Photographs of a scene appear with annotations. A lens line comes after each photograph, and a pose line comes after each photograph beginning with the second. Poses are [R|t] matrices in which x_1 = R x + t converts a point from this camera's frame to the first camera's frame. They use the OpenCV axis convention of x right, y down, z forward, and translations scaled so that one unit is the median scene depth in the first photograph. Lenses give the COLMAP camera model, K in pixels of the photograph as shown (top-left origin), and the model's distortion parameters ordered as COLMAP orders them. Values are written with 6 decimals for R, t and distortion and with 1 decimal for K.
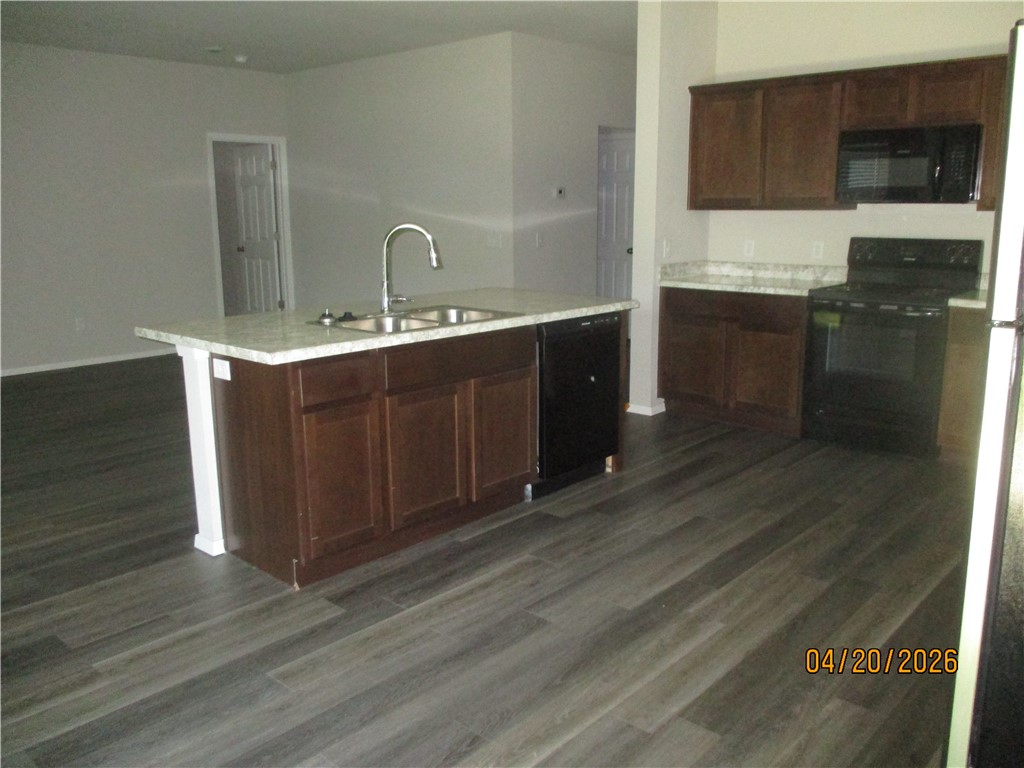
lens RADIAL K [[851.4, 0, 516.4], [0, 851.4, 382.0], [0, 0, 1]] dist [-0.051483, 0.027840]
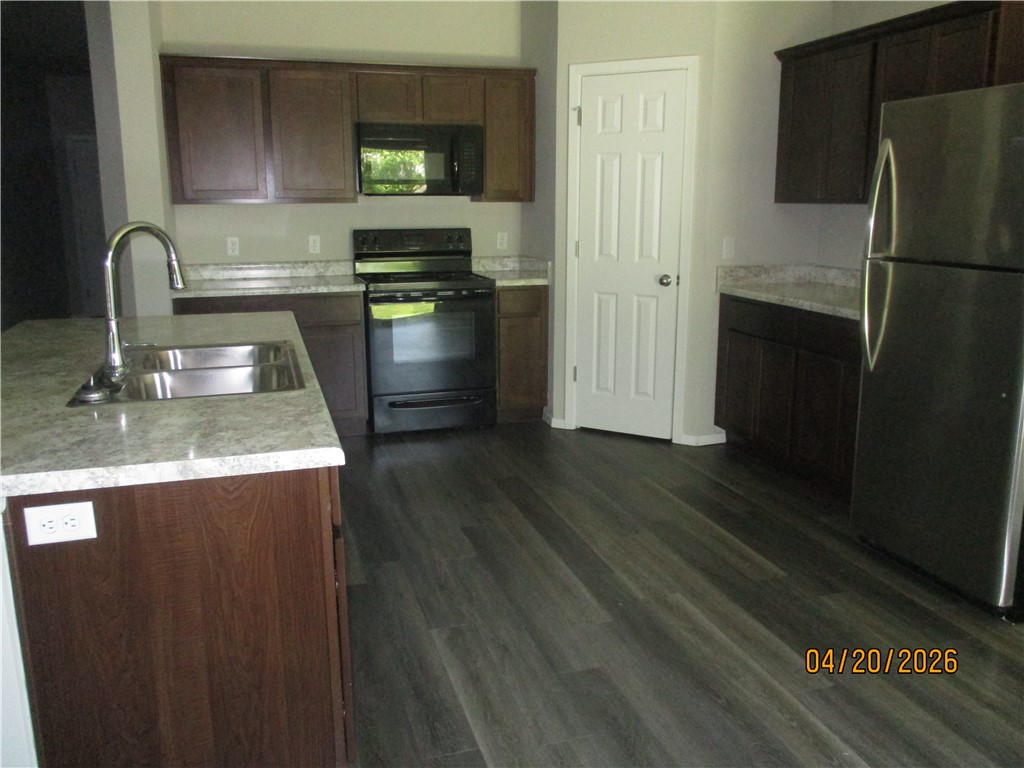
lens RADIAL K [[851.4, 0, 517.1], [0, 851.4, 386.7], [0, 0, 1]] dist [-0.051483, 0.027840]
pose [[0.502771, -0.180590, 0.845345, -0.611500], [0.174361, 0.979020, 0.105445, -0.097219], [-0.846652, 0.094380, 0.523710, 0.514828]]
